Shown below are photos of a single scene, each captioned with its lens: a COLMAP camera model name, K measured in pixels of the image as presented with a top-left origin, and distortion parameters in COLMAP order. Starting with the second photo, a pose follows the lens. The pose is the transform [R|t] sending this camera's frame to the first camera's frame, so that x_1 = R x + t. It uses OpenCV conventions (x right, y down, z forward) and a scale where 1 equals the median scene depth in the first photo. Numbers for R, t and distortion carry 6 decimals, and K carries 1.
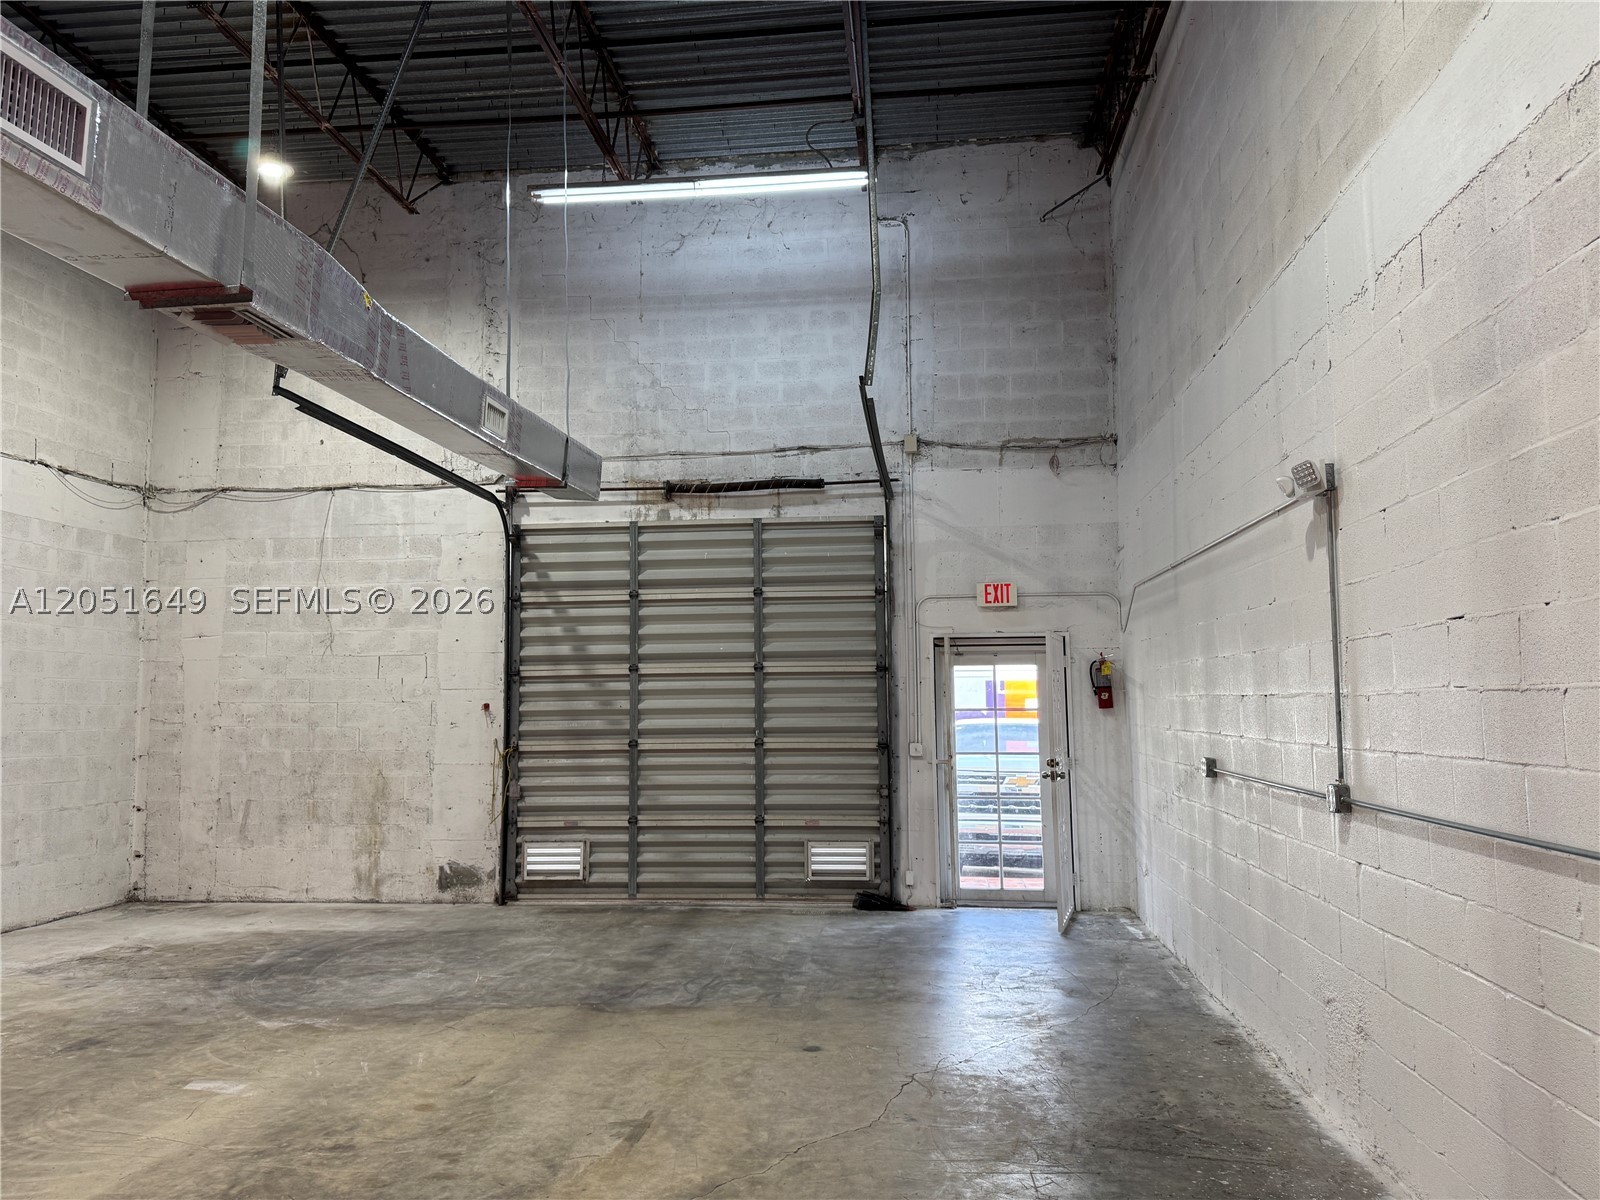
lens RADIAL K [[1128.6, 0, 805.9], [0, 1128.6, 598.3], [0, 0, 1]] dist [0.055880, -0.072921]
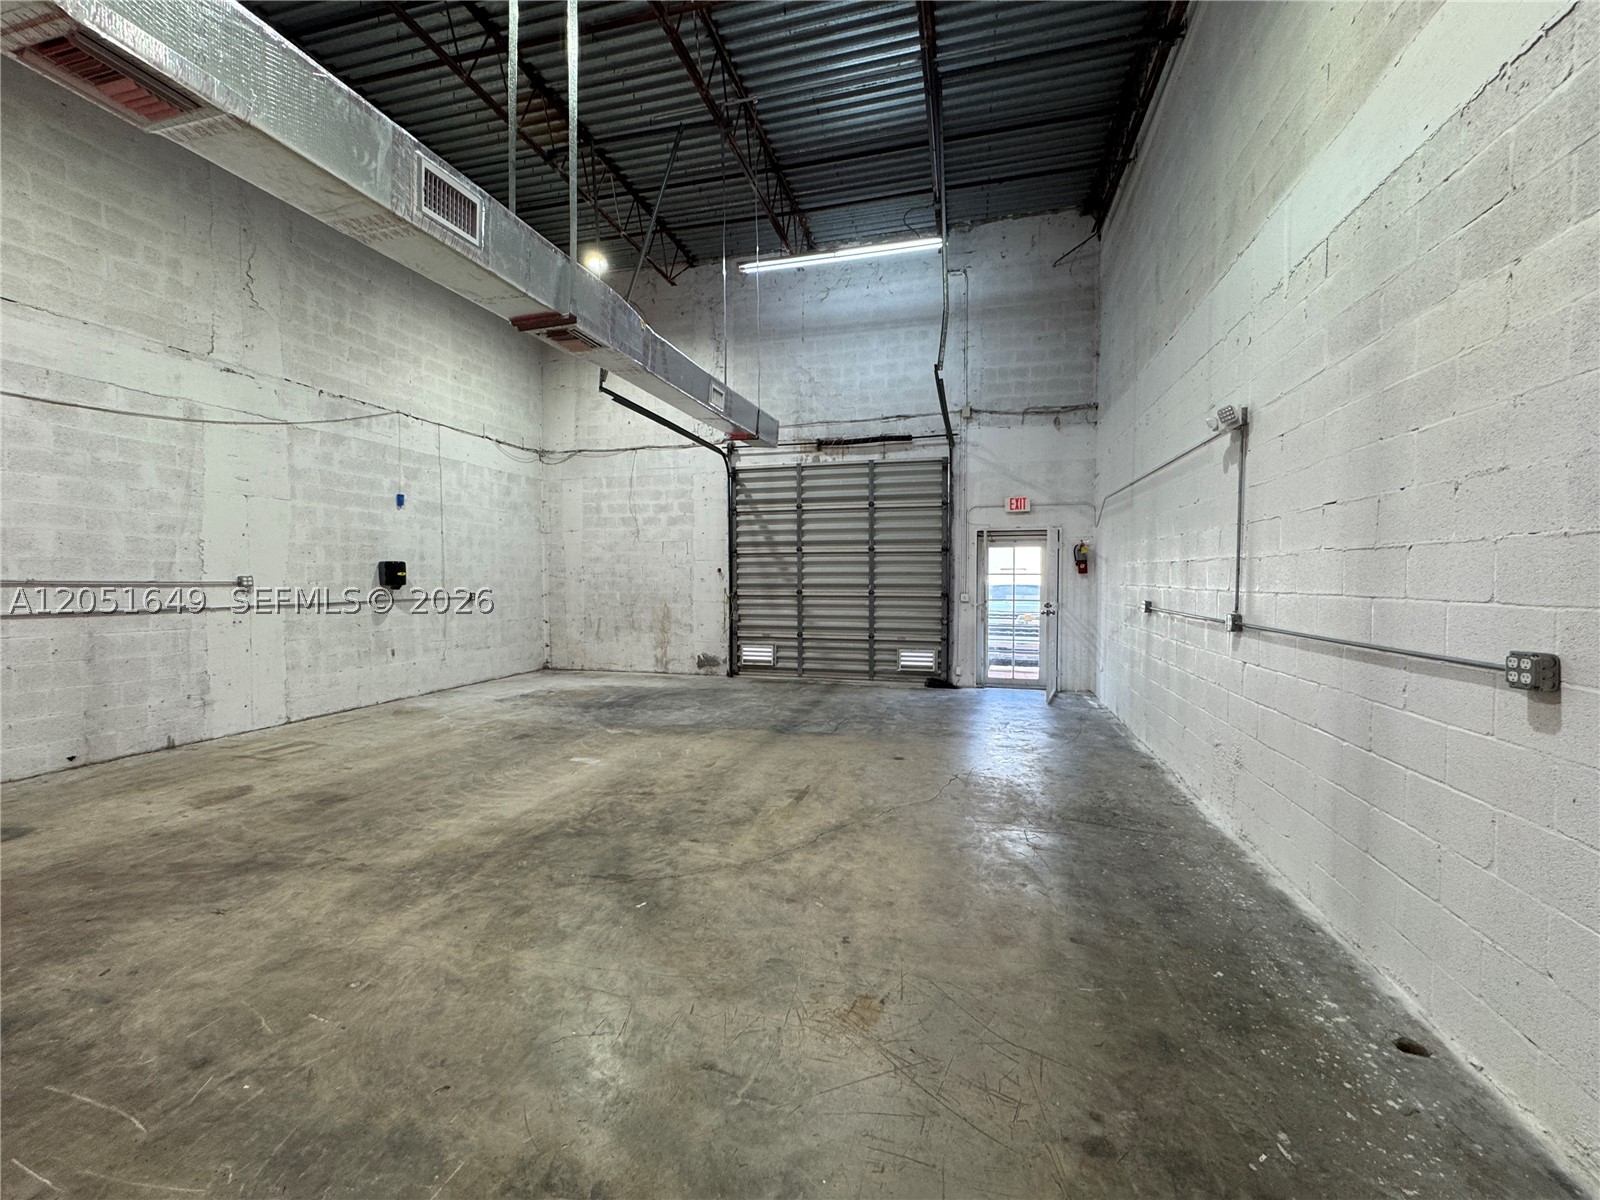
lens RADIAL K [[641.0, 0, 801.3], [0, 641.0, 597.5], [0, 0, 1]] dist [-0.005916, 0.001121]
pose [[0.988243, 0.014147, -0.152232, 0.002465], [0.005237, 0.991993, 0.126183, 0.013622], [0.152798, -0.125497, 0.980257, 0.018950]]
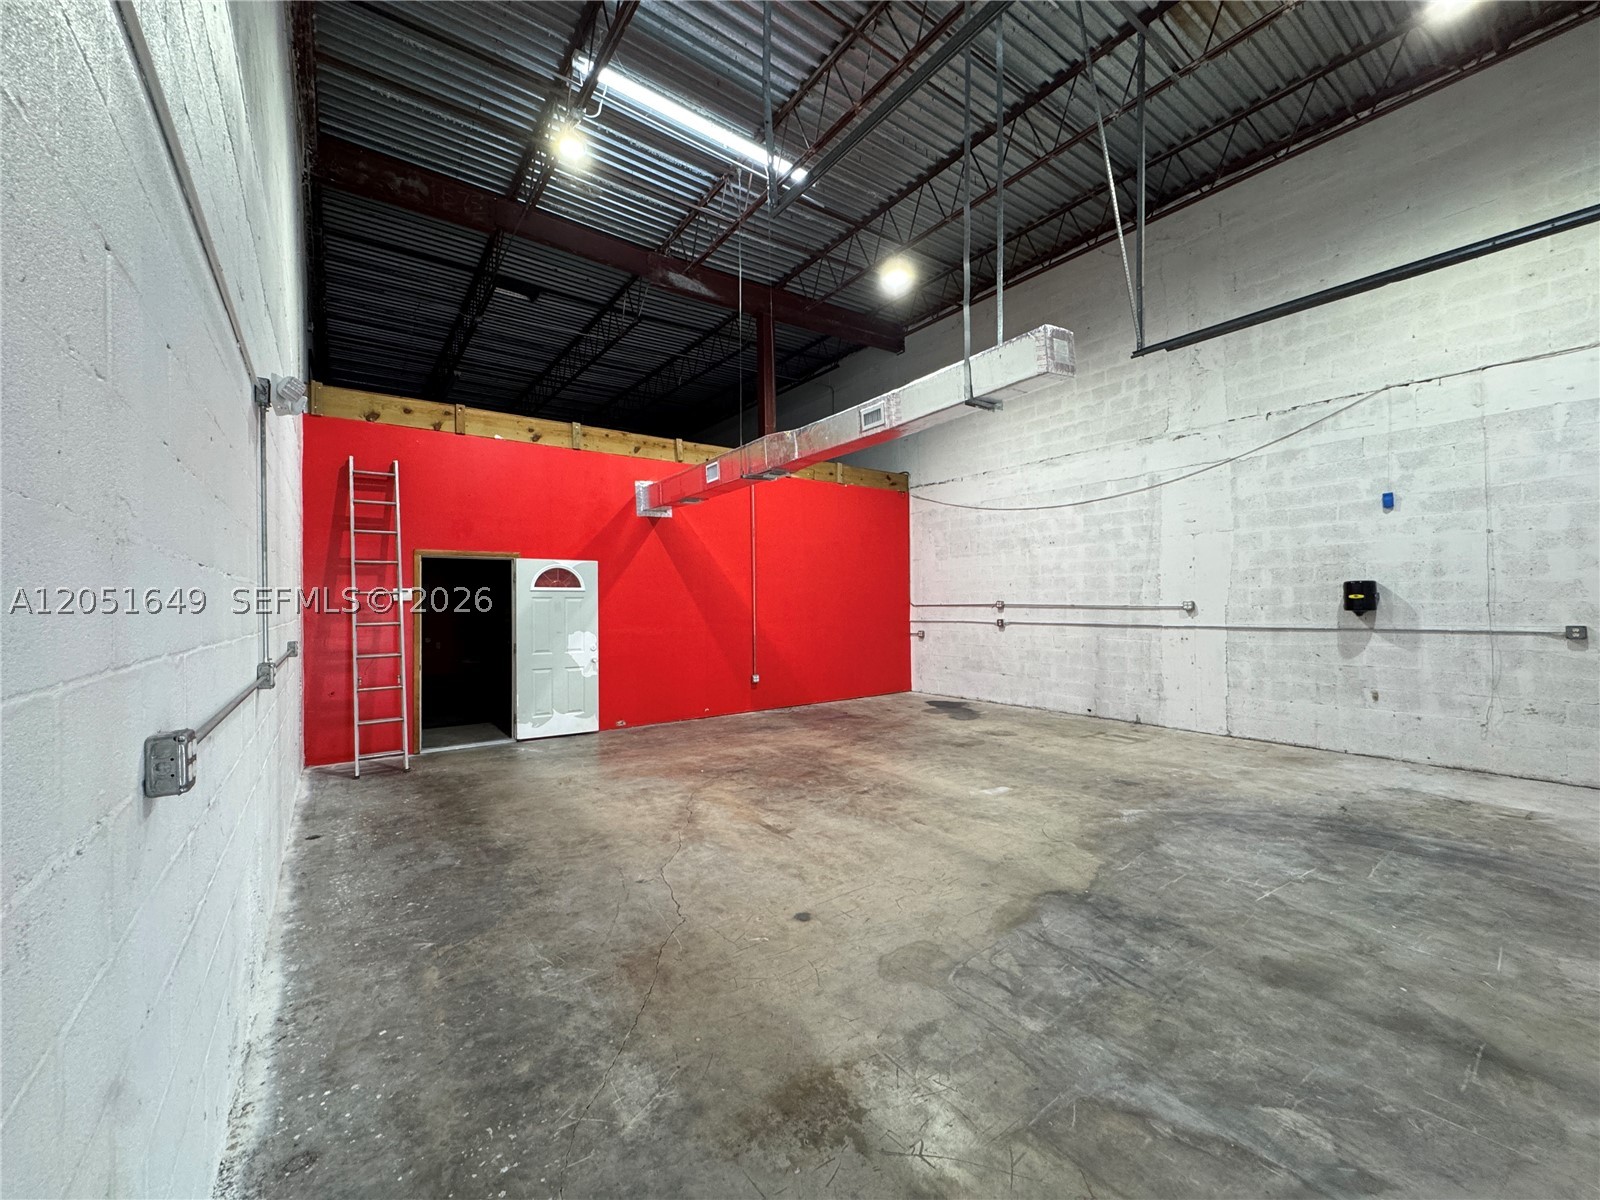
lens RADIAL K [[641.0, 0, 799.1], [0, 641.0, 599.9], [0, 0, 1]] dist [-0.005916, 0.001121]
pose [[-0.742294, 0.010198, -0.669997, 0.278902], [0.079344, 0.994187, -0.072773, 0.106295], [0.665360, -0.107179, -0.738789, 1.026275]]
